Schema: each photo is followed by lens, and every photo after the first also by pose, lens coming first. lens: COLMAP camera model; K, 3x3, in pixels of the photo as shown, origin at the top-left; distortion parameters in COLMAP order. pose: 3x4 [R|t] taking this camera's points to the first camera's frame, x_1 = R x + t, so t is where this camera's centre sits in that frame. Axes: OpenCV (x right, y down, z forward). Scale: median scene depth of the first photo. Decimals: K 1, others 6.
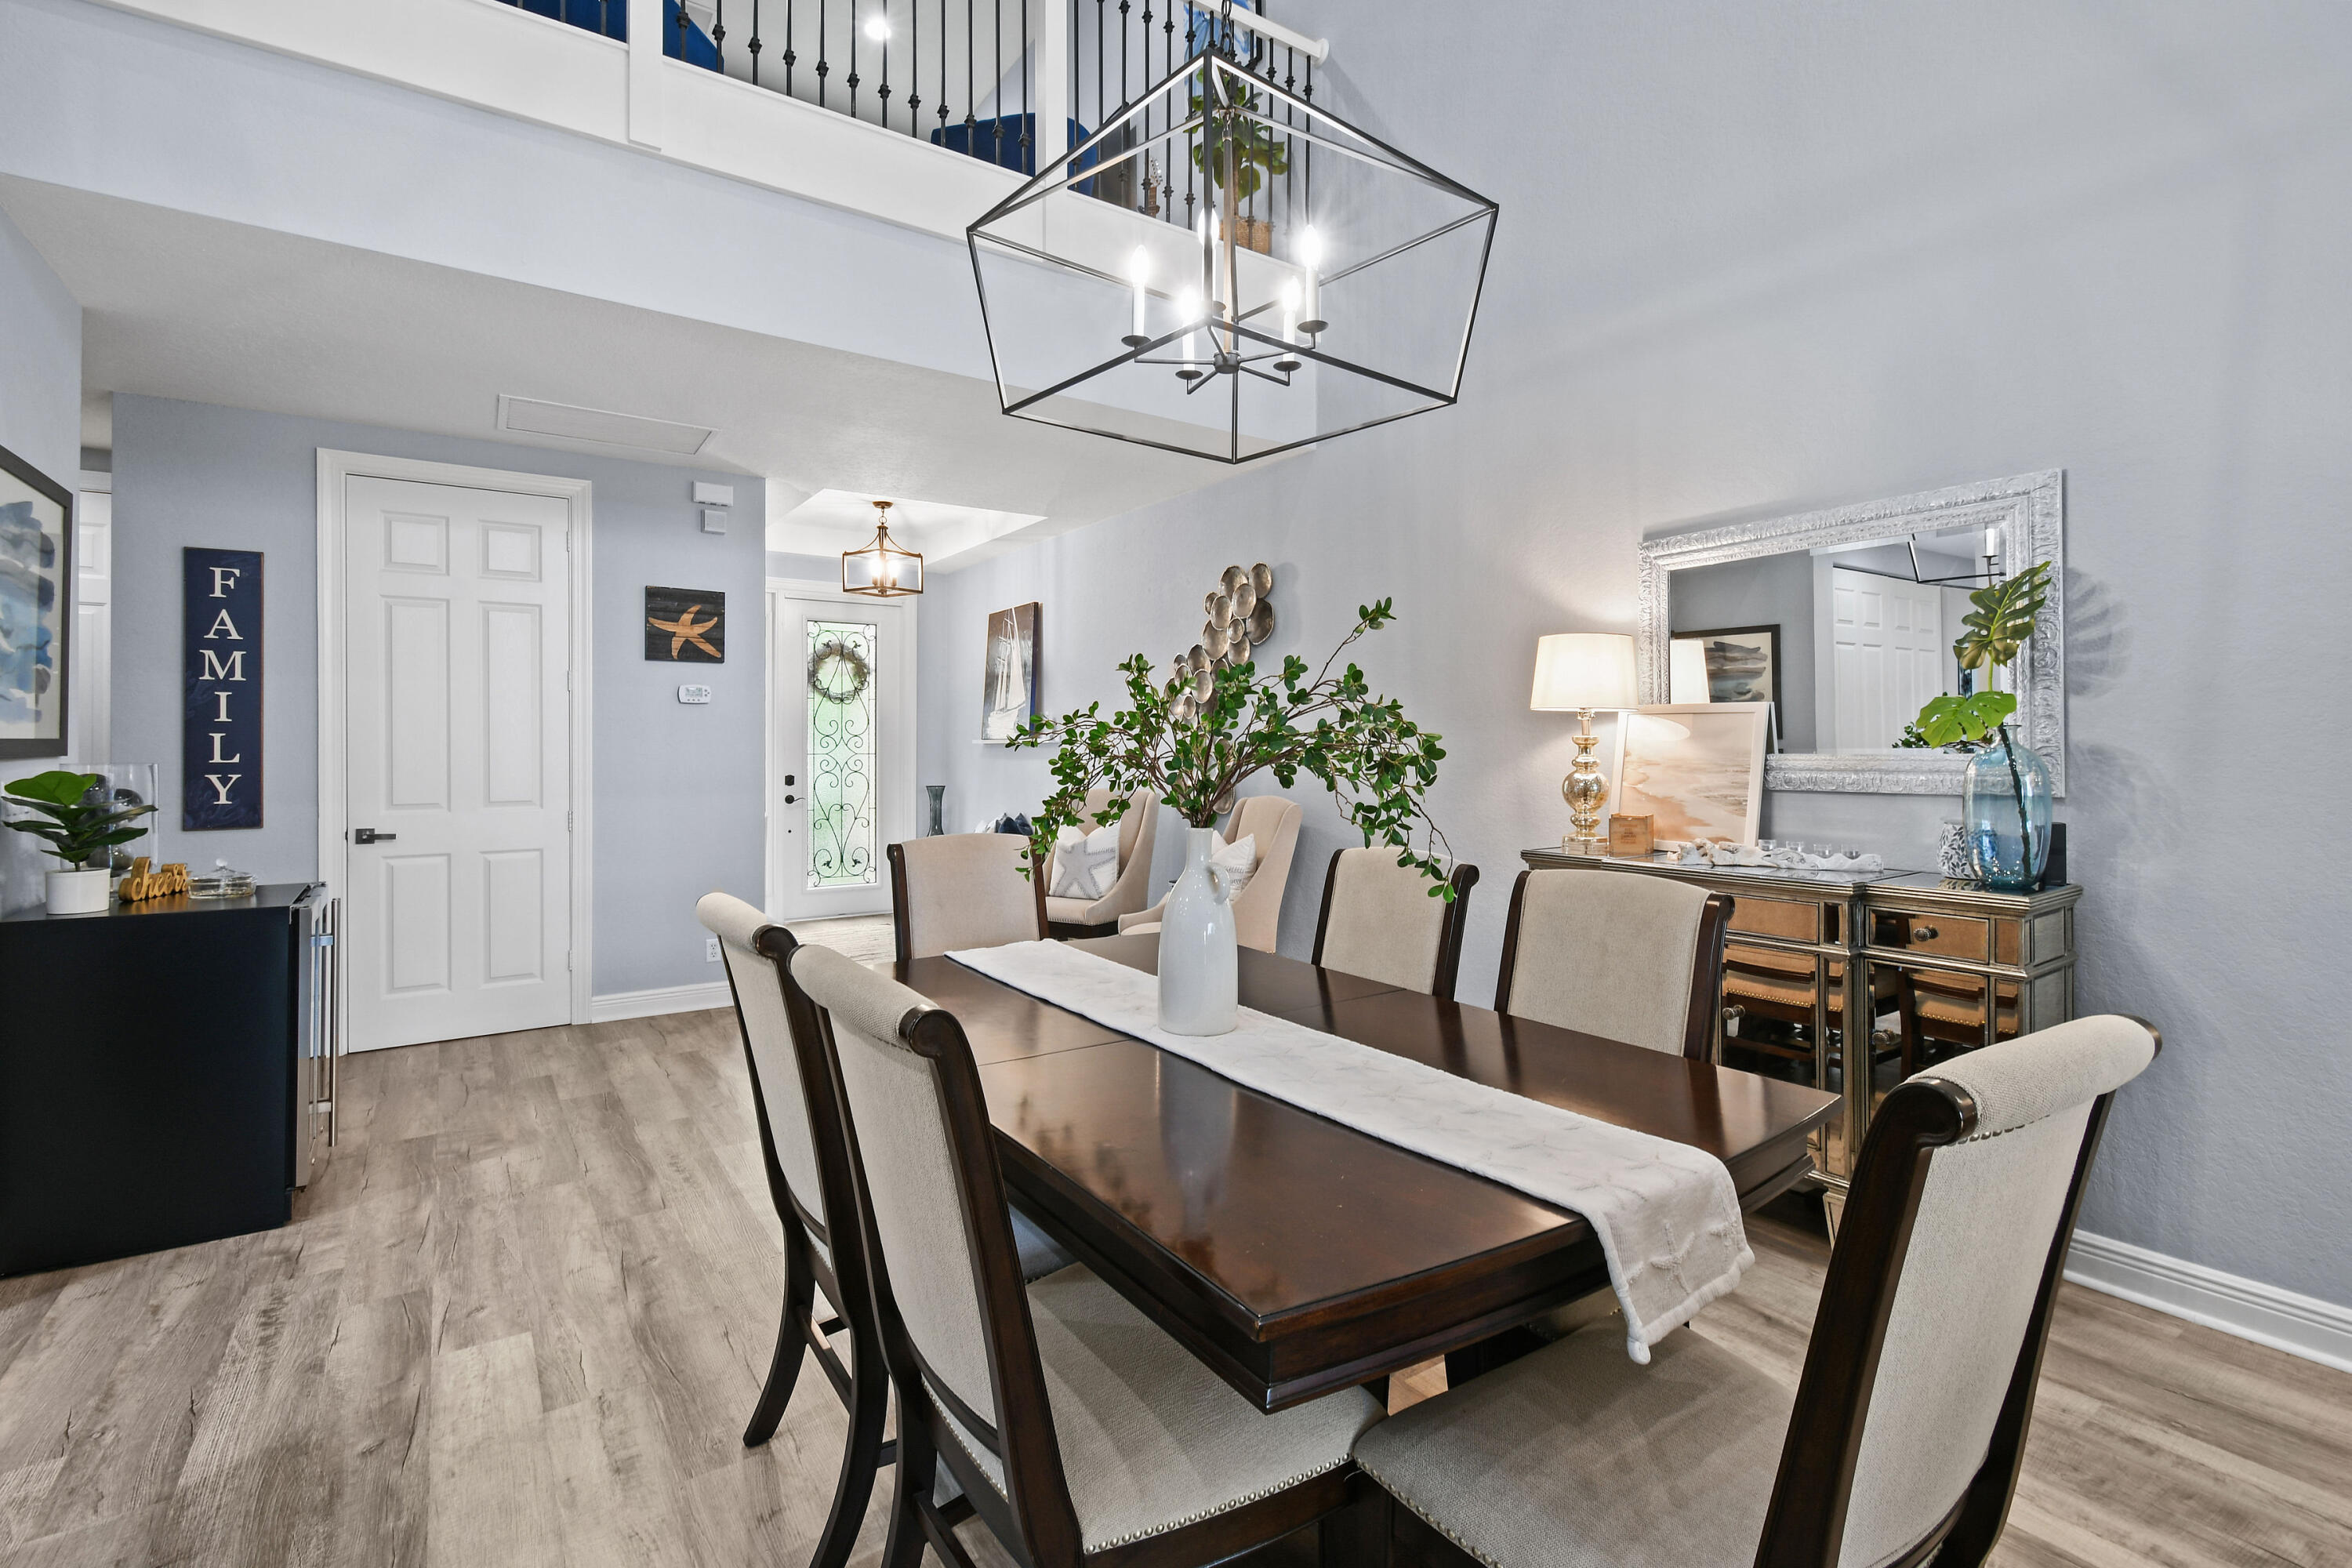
lens RADIAL K [[1053.2, 0, 1171.3], [0, 1053.2, 756.7], [0, 0, 1]] dist [0.001328, -0.000050]
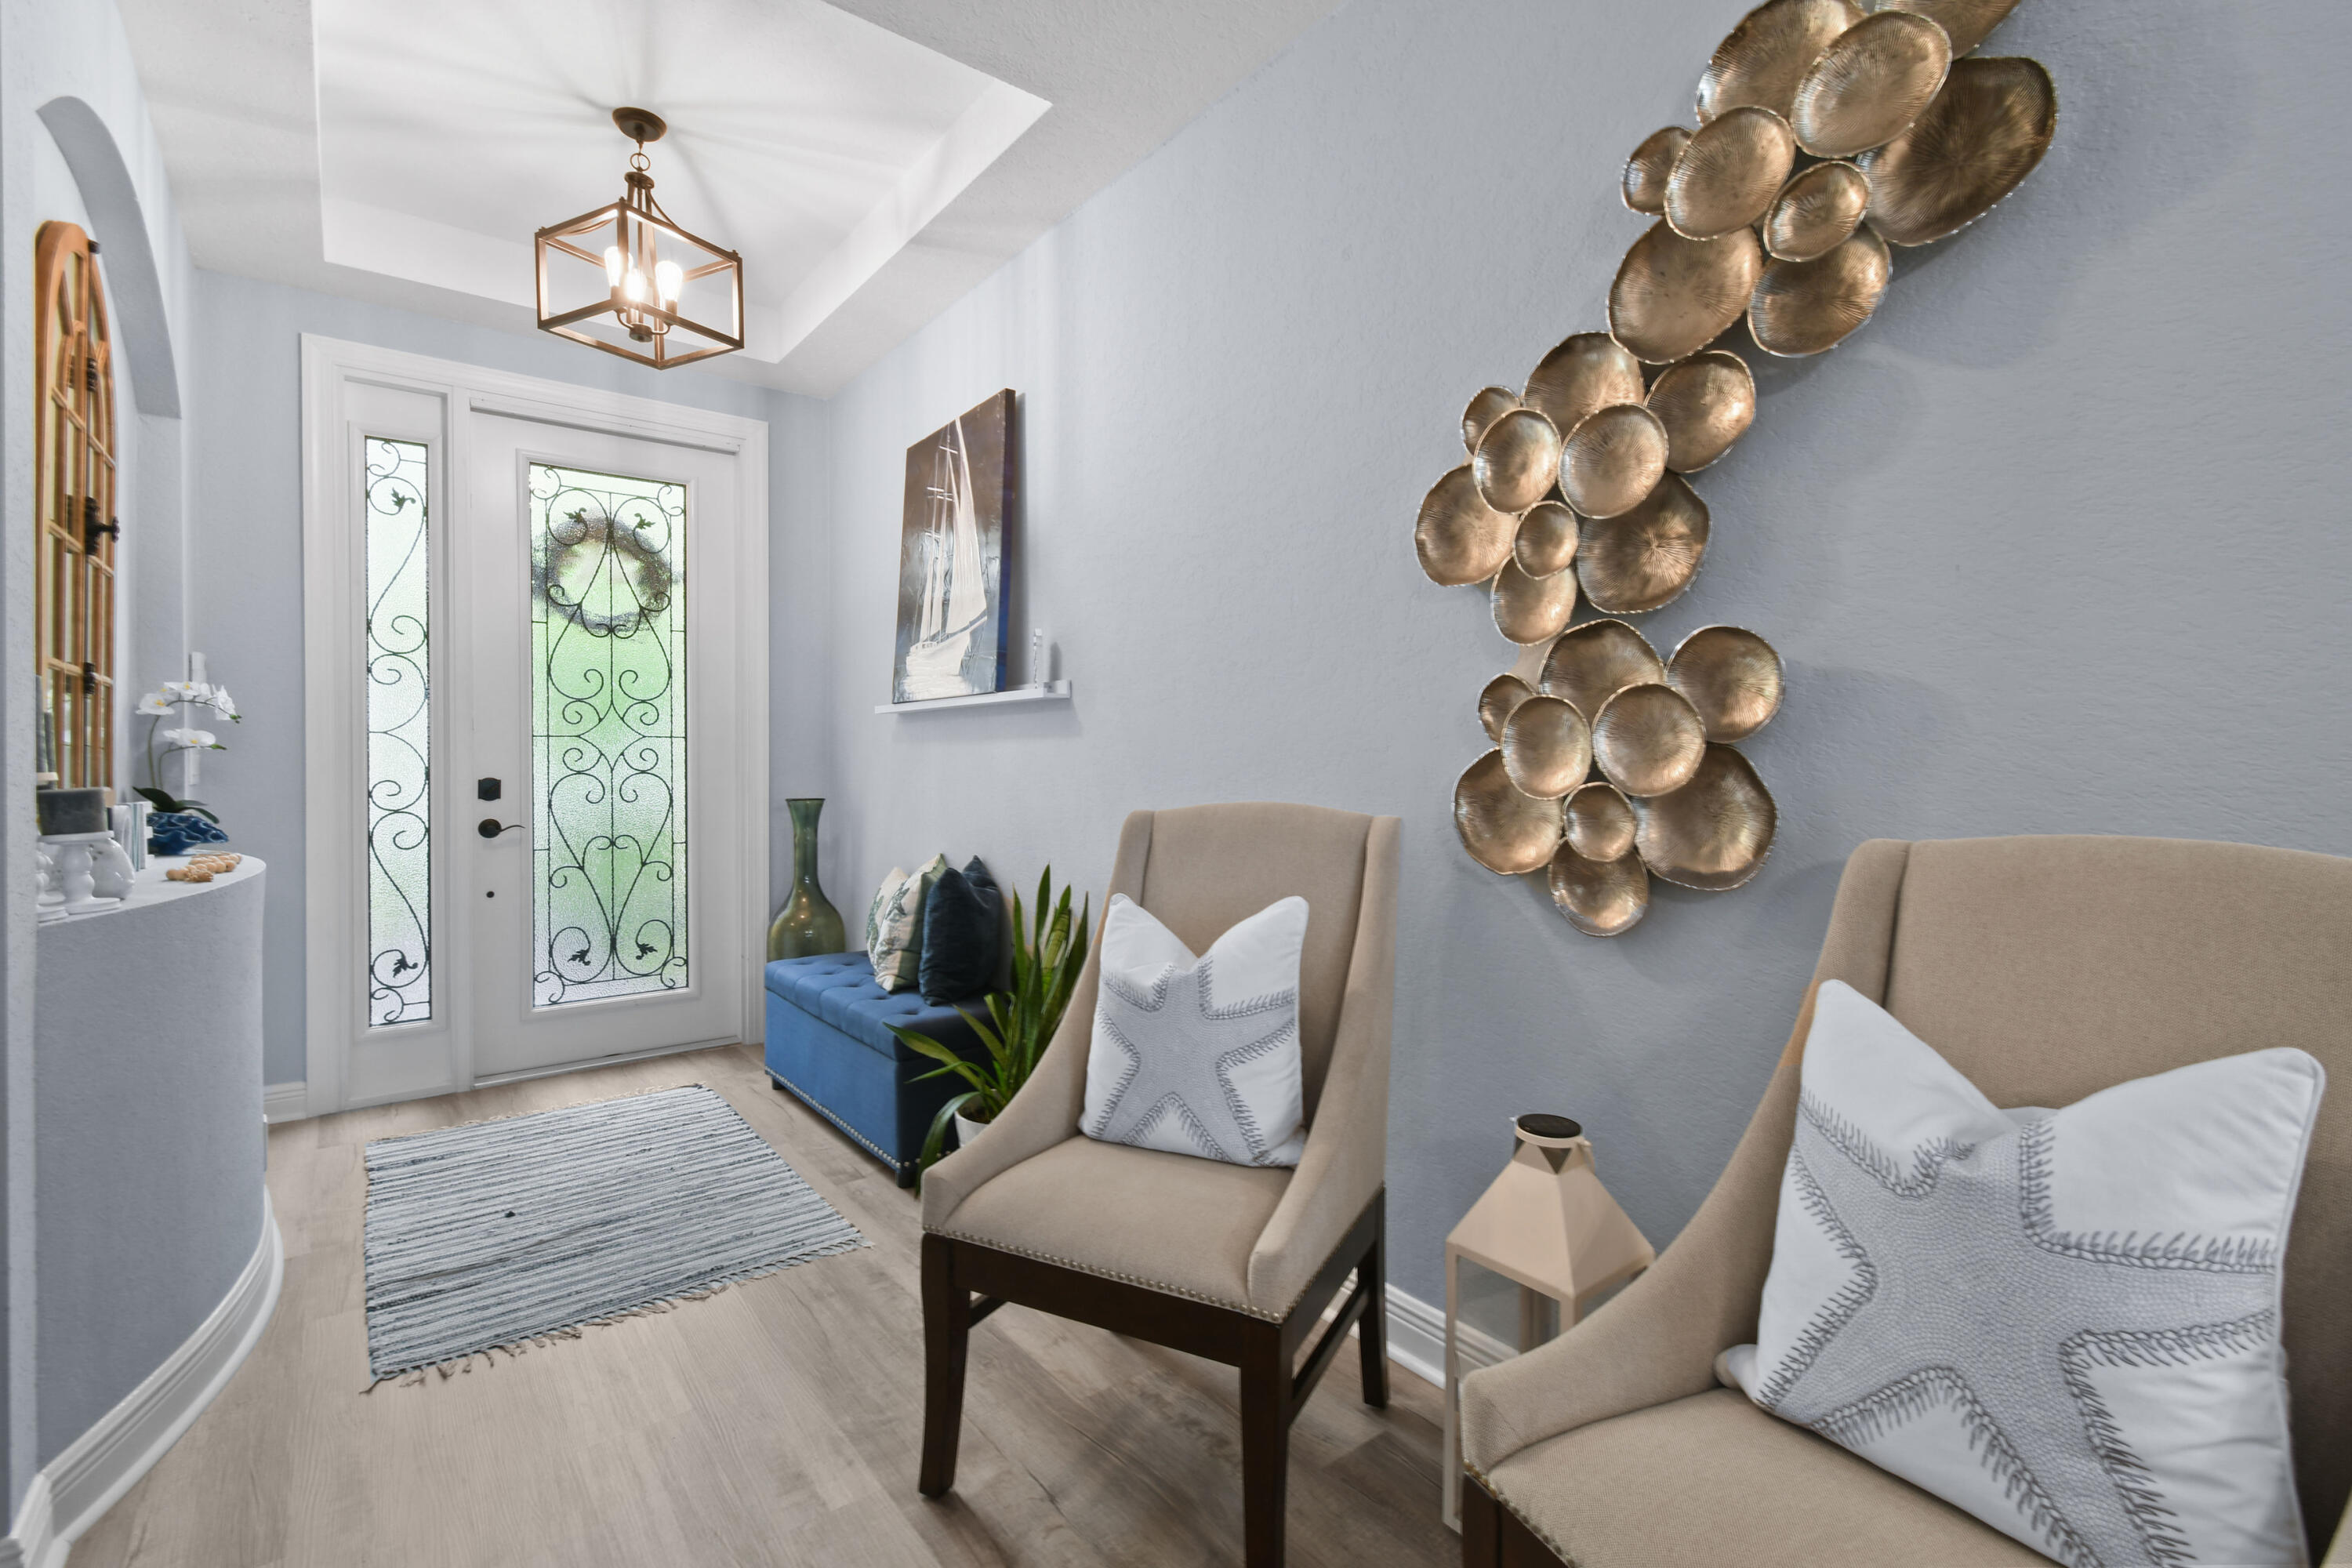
lens RADIAL K [[1037.5, 0, 1212.5], [0, 1037.5, 752.3], [0, 0, 1]] dist [0.001082, 0.000086]
pose [[0.995297, -0.004600, 0.096763, -0.075052], [0.005861, 0.999901, -0.012757, 0.012946], [-0.096695, 0.013264, 0.995226, 0.481010]]
